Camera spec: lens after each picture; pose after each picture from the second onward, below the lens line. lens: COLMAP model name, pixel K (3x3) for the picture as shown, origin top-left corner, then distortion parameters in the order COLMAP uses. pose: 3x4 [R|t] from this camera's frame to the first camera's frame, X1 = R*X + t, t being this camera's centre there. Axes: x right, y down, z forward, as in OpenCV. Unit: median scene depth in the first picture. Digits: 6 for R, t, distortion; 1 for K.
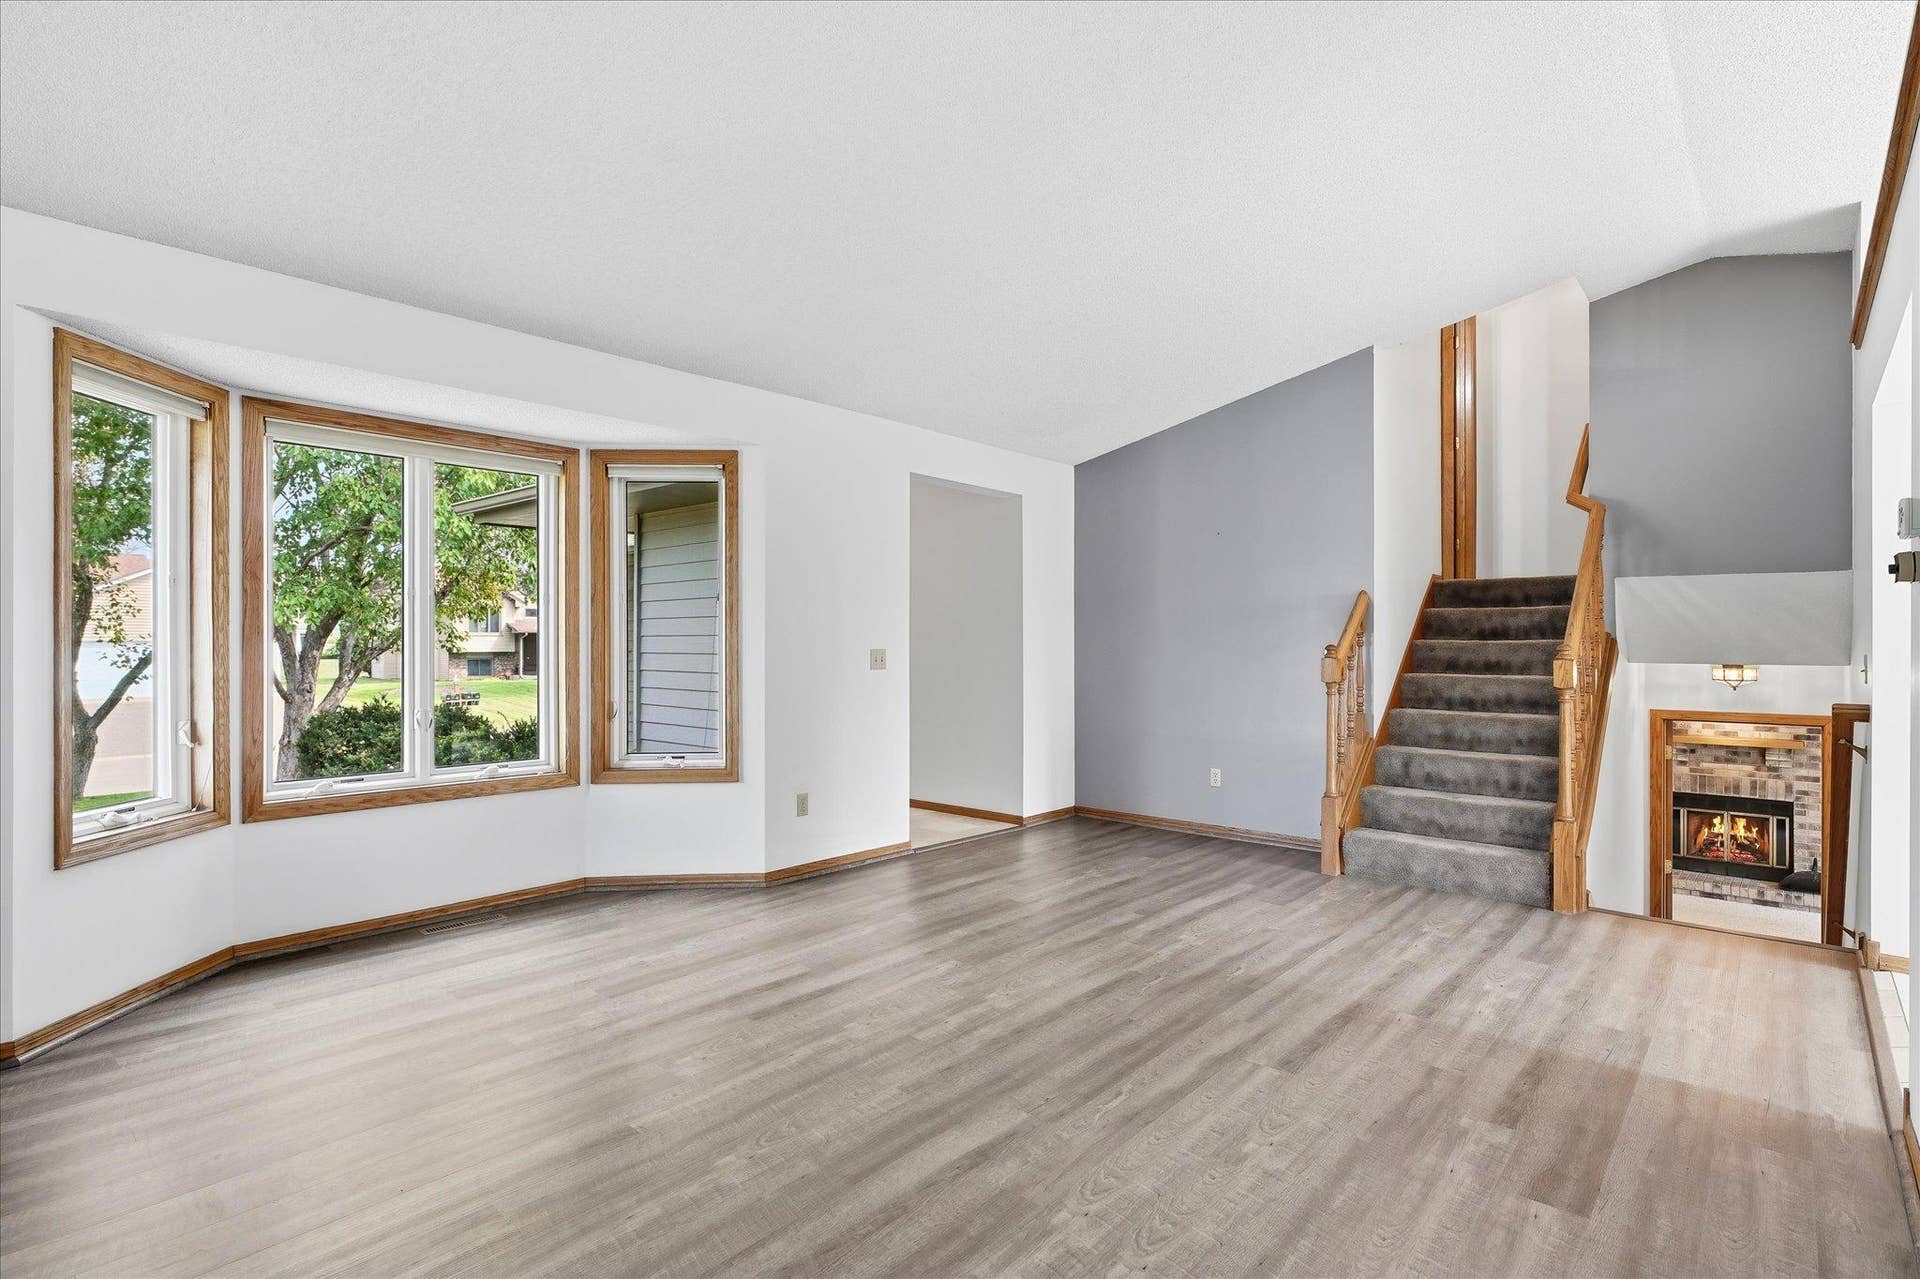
lens RADIAL K [[974.4, 0, 905.7], [0, 974.4, 644.3], [0, 0, 1]] dist [0.013109, -0.005552]
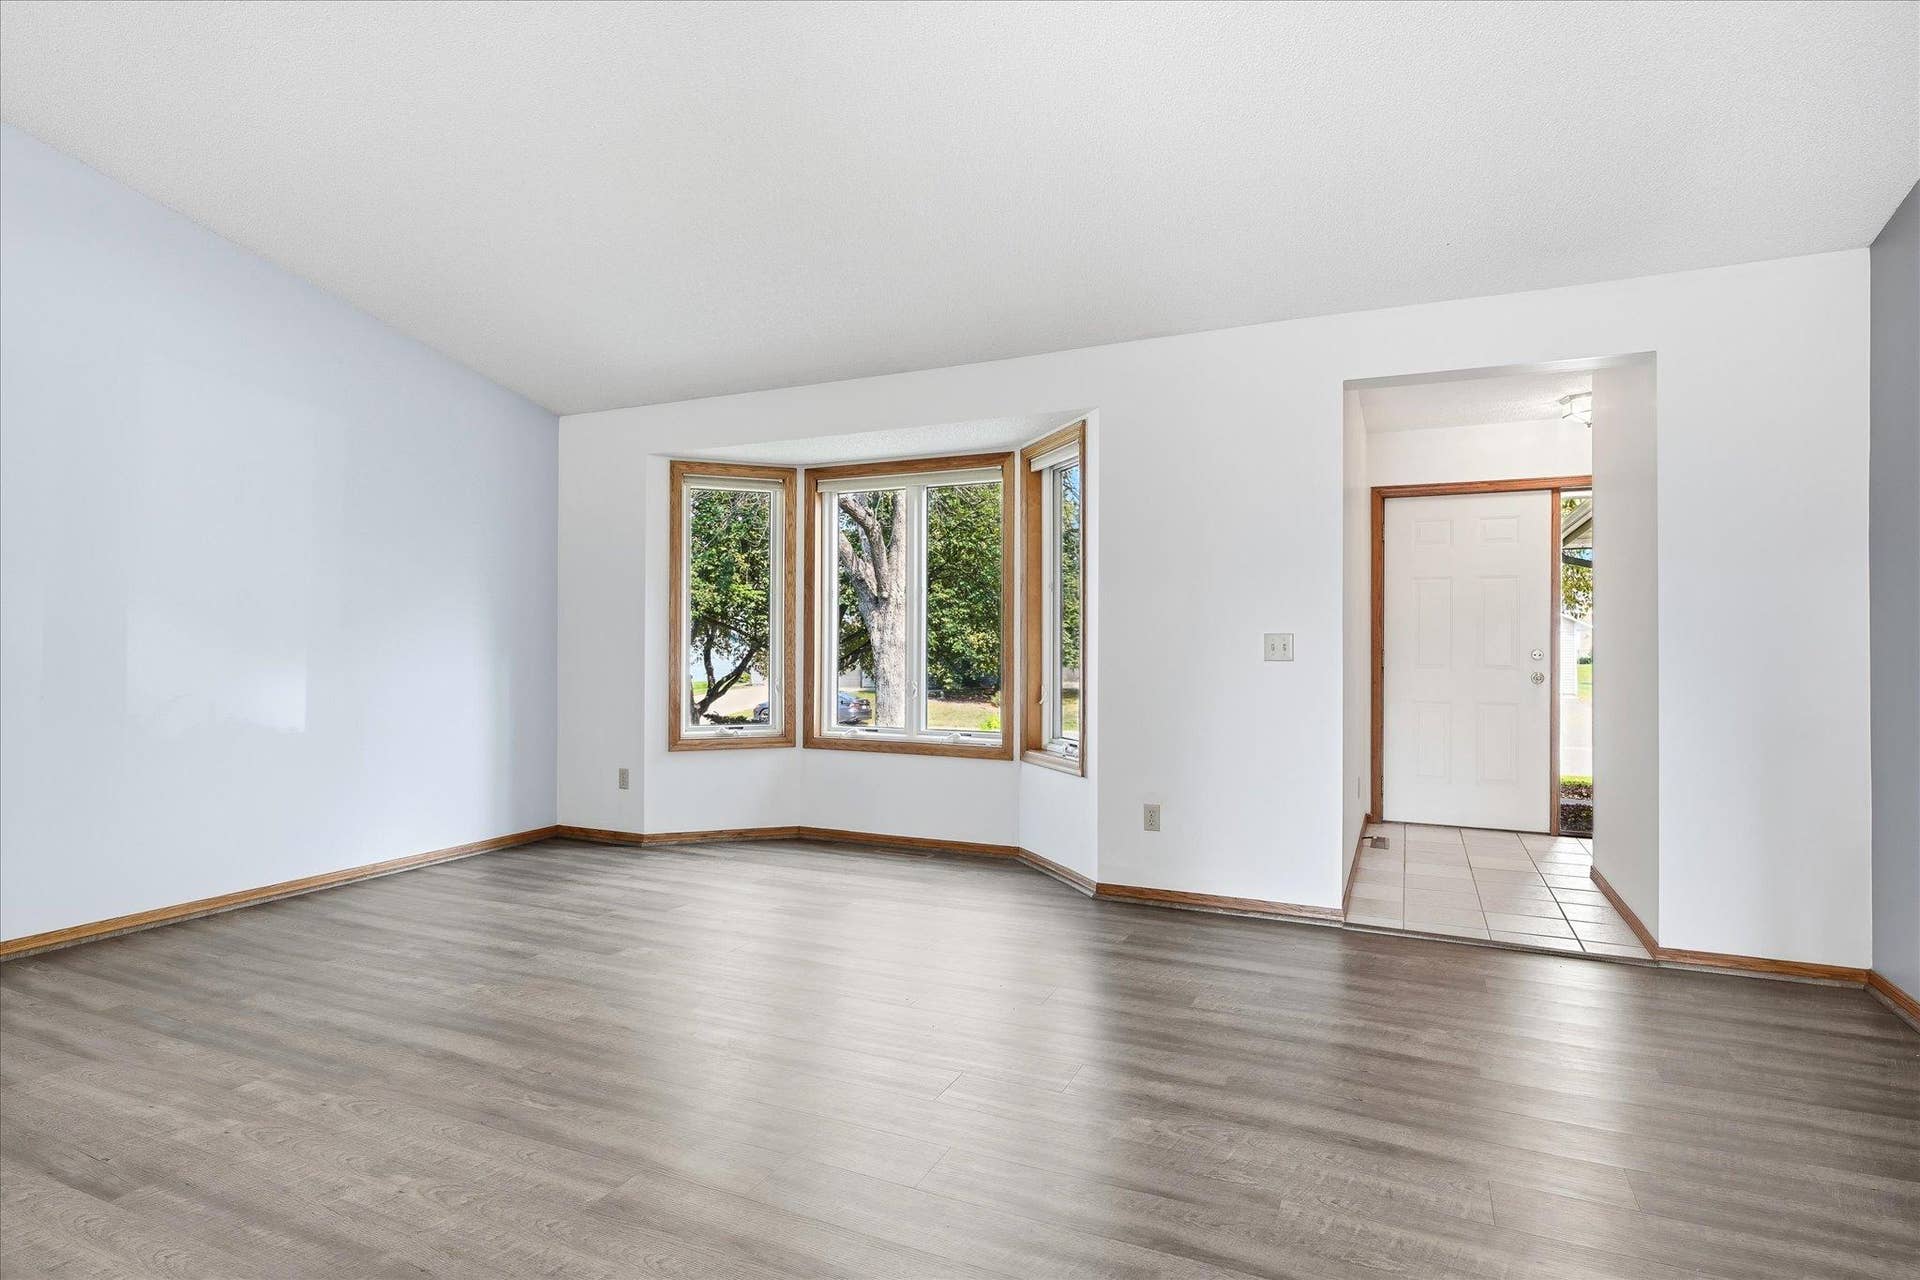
lens RADIAL K [[974.4, 0, 956.5], [0, 974.4, 641.0], [0, 0, 1]] dist [0.013109, -0.005552]
pose [[0.297242, -0.006129, -0.954783, 0.901997], [-0.006719, 0.999941, -0.008511, 0.028115], [0.954779, 0.008945, 0.297183, 0.818694]]
